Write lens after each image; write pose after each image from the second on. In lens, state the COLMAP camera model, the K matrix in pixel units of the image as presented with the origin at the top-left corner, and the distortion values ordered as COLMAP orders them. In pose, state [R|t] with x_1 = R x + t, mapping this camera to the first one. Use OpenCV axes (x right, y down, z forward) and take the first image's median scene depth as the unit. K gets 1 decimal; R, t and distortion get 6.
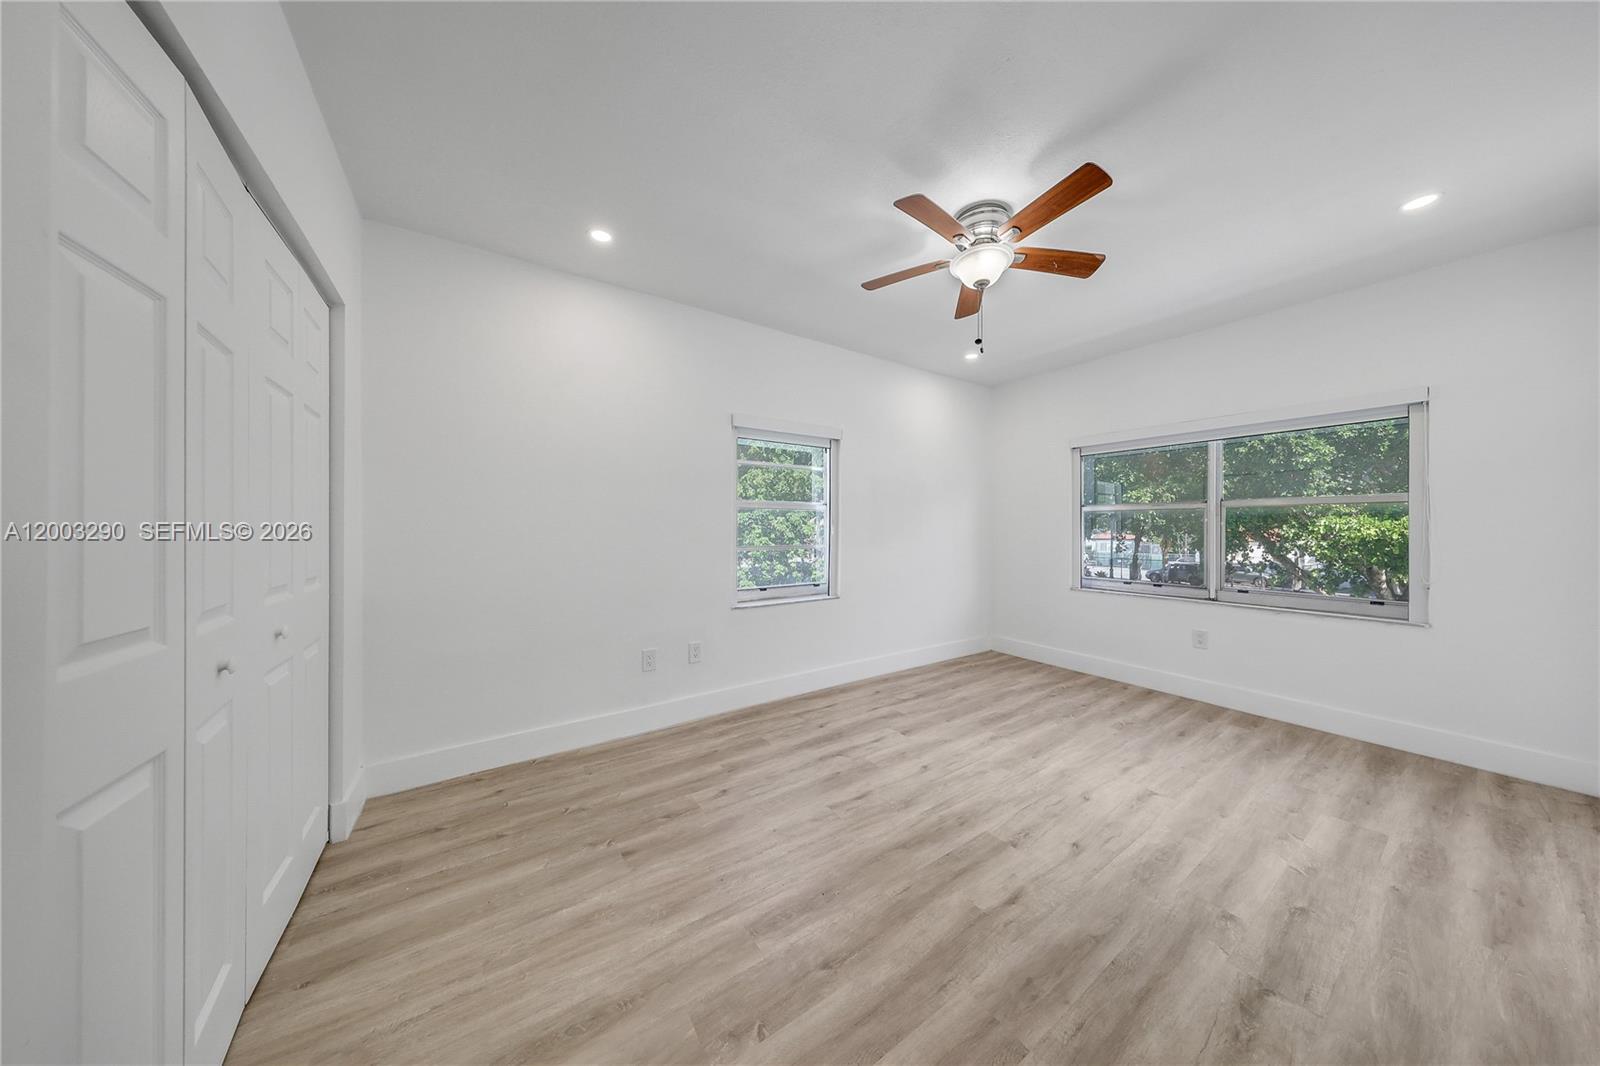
lens RADIAL K [[474.8, 0, 798.7], [0, 474.8, 539.6], [0, 0, 1]] dist [0.000271, 0.000102]
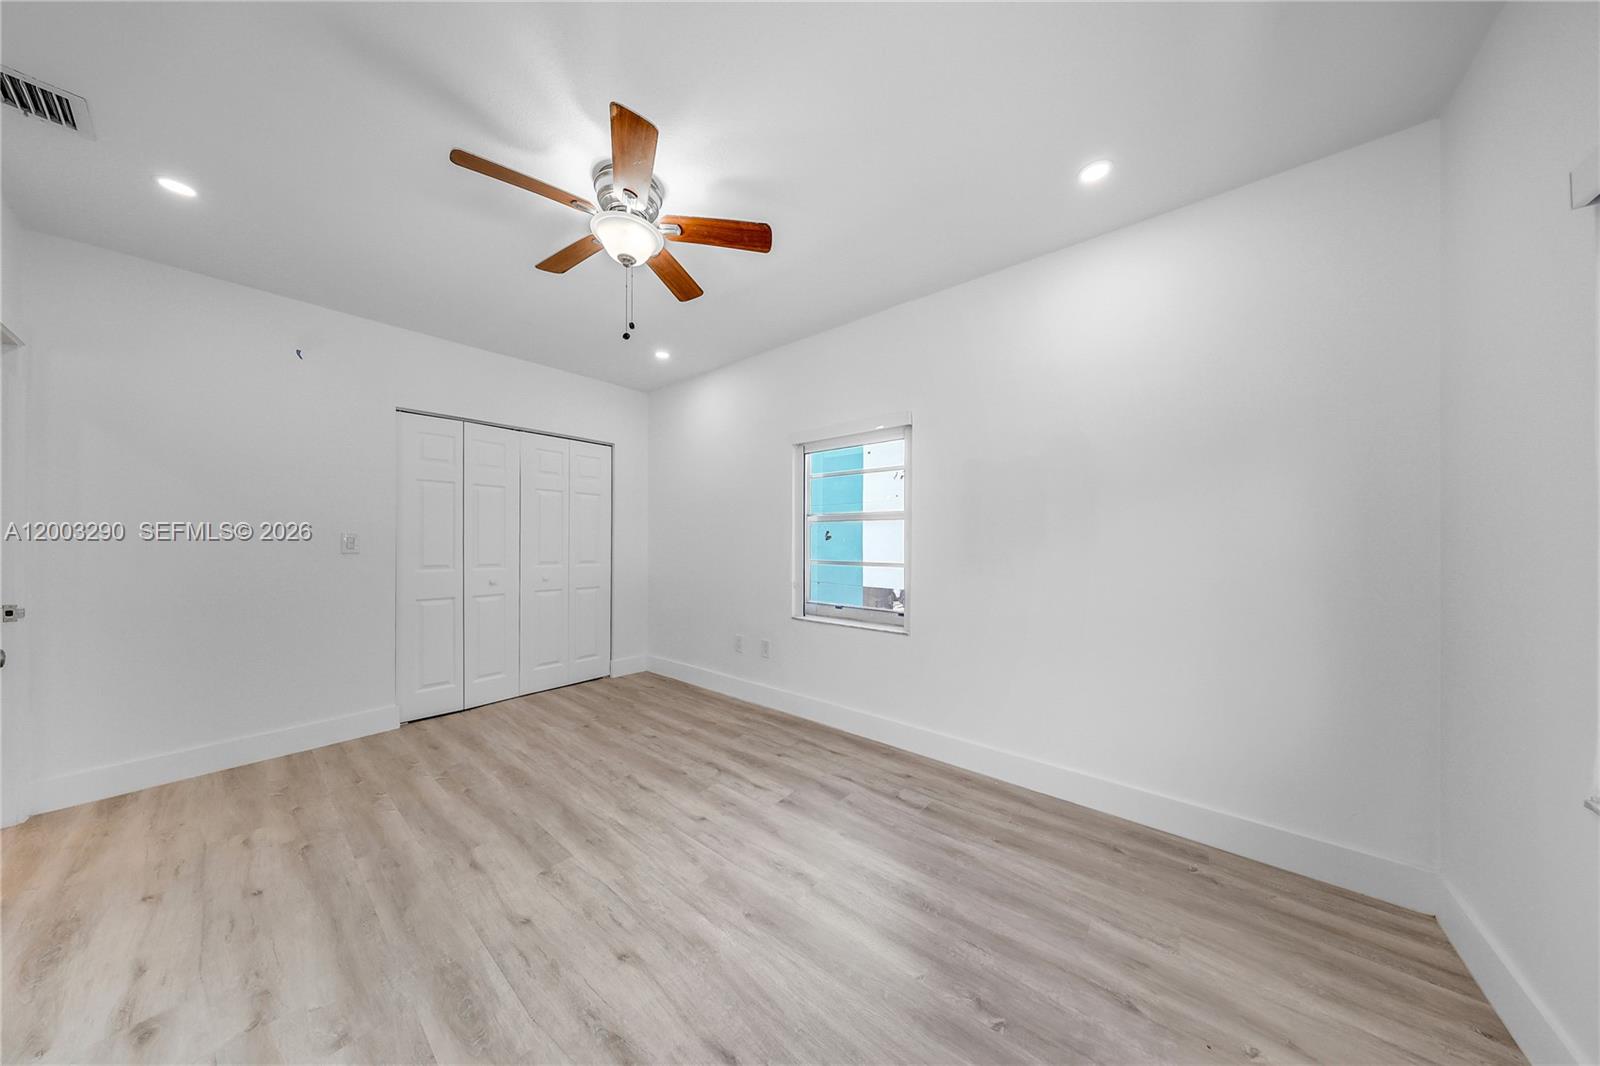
lens RADIAL K [[474.8, 0, 798.7], [0, 474.8, 539.6], [0, 0, 1]] dist [0.000271, 0.000102]
pose [[0.281808, -0.005605, -0.959455, 1.184065], [-0.029498, 0.999460, -0.014503, -0.024036], [0.959017, 0.032390, 0.281490, 0.933943]]
